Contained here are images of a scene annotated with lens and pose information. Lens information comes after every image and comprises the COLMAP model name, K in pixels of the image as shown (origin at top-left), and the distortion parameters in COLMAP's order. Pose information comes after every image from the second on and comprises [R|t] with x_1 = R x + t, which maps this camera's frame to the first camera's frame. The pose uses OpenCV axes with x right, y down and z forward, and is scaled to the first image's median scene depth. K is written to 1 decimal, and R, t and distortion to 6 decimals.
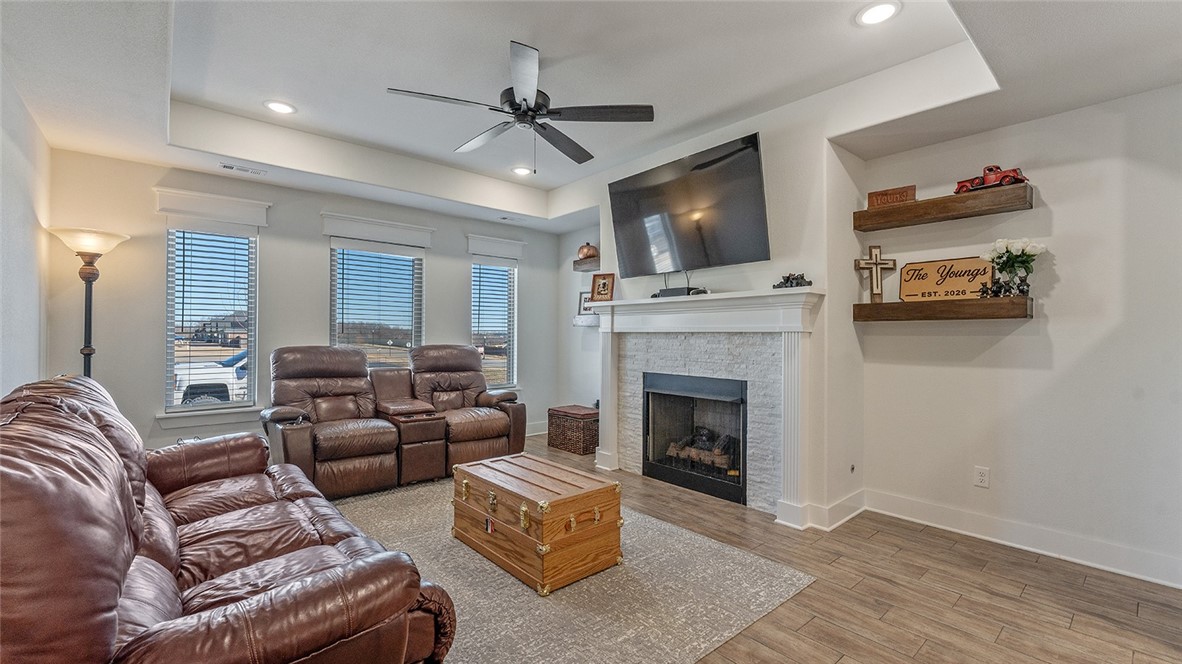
lens RADIAL K [[491.7, 0, 583.1], [0, 491.7, 334.5], [0, 0, 1]] dist [-0.001466, -0.000066]
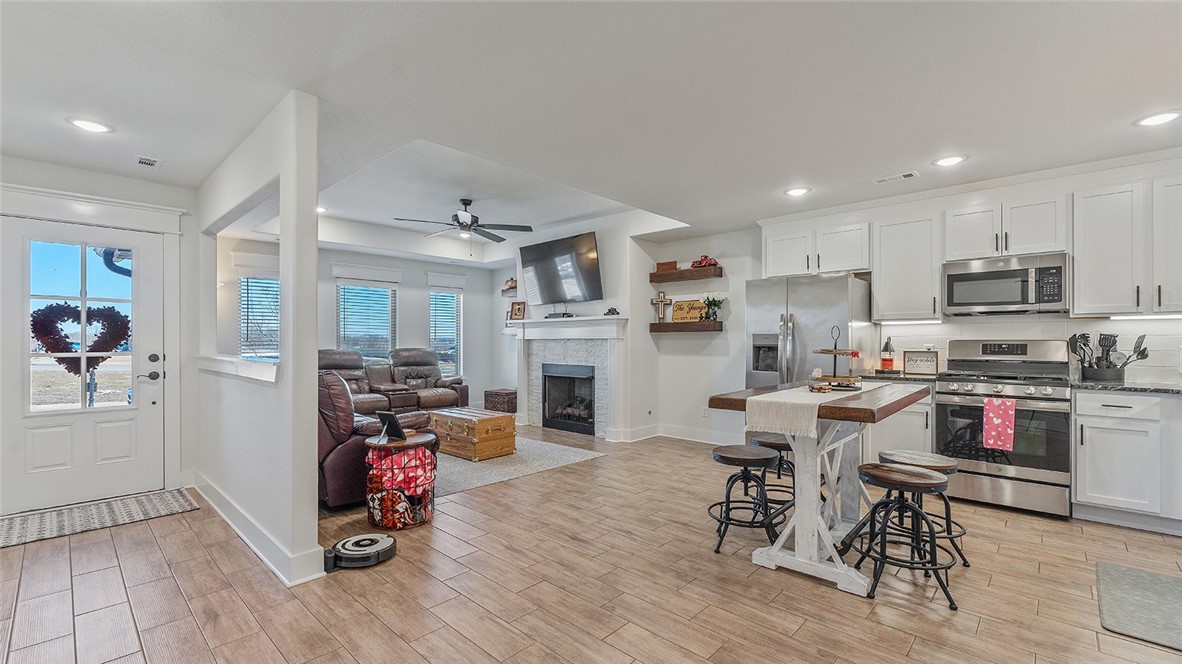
lens RADIAL K [[518.7, 0, 598.7], [0, 518.7, 340.1], [0, 0, 1]] dist [0.000148, -0.000148]
pose [[0.992664, -0.006207, 0.120748, 0.110987], [0.006092, 0.999981, 0.001324, -0.002157], [-0.120754, -0.000579, 0.992682, -0.792958]]
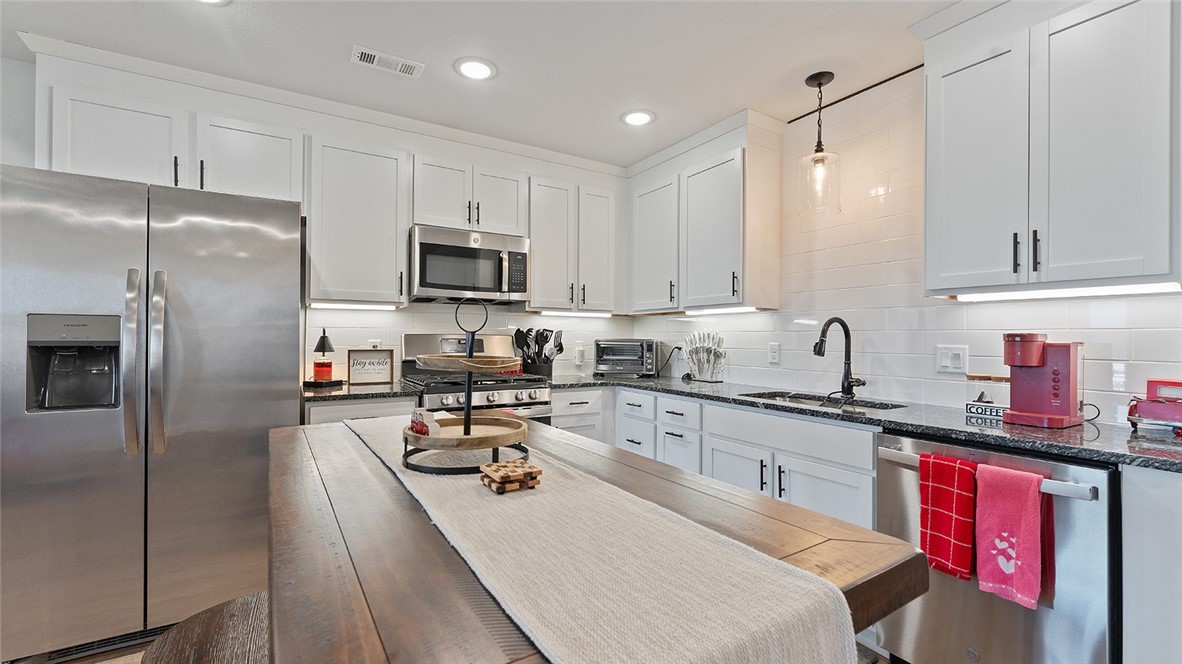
lens RADIAL K [[491.7, 0, 583.1], [0, 491.7, 334.5], [0, 0, 1]] dist [-0.001466, -0.000066]
pose [[0.173243, -0.001574, 0.984878, 0.294489], [-0.009935, 0.999945, 0.003346, -0.000276], [-0.984829, -0.010364, 0.173218, -0.139268]]
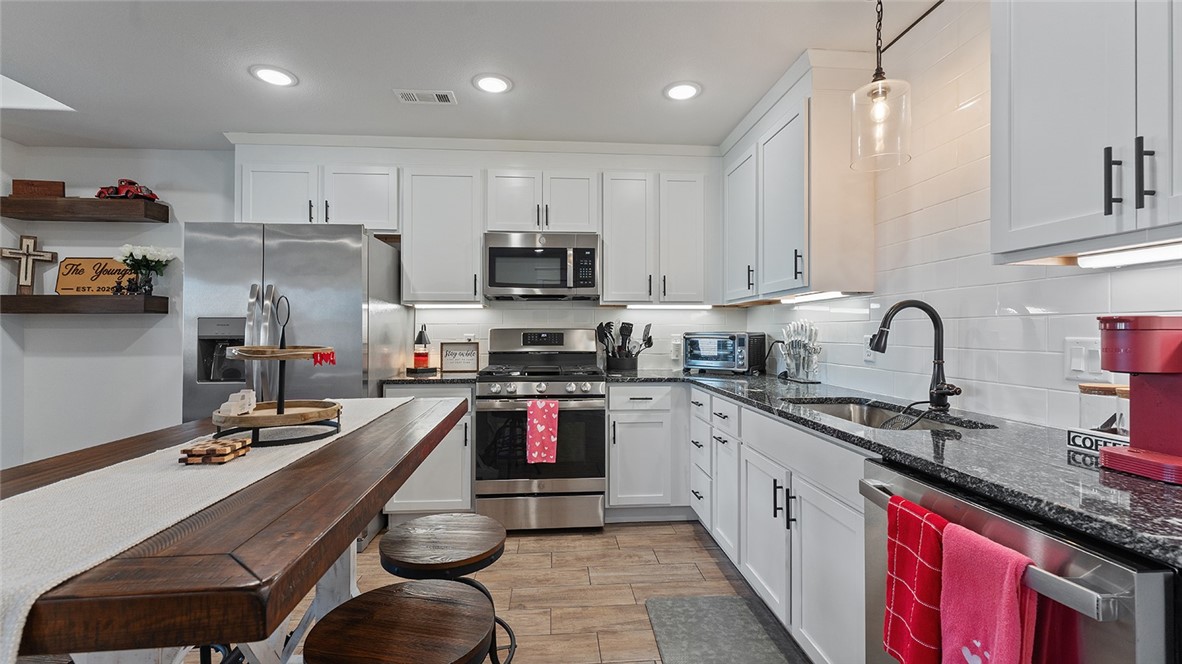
lens RADIAL K [[477.6, 0, 593.3], [0, 477.6, 327.3], [0, 0, 1]] dist [-0.000874, -0.000308]
pose [[0.596061, -0.001930, 0.802937, 0.443902], [0.002194, 0.999997, 0.000774, 0.001435], [-0.802936, 0.001300, 0.596064, -0.402310]]
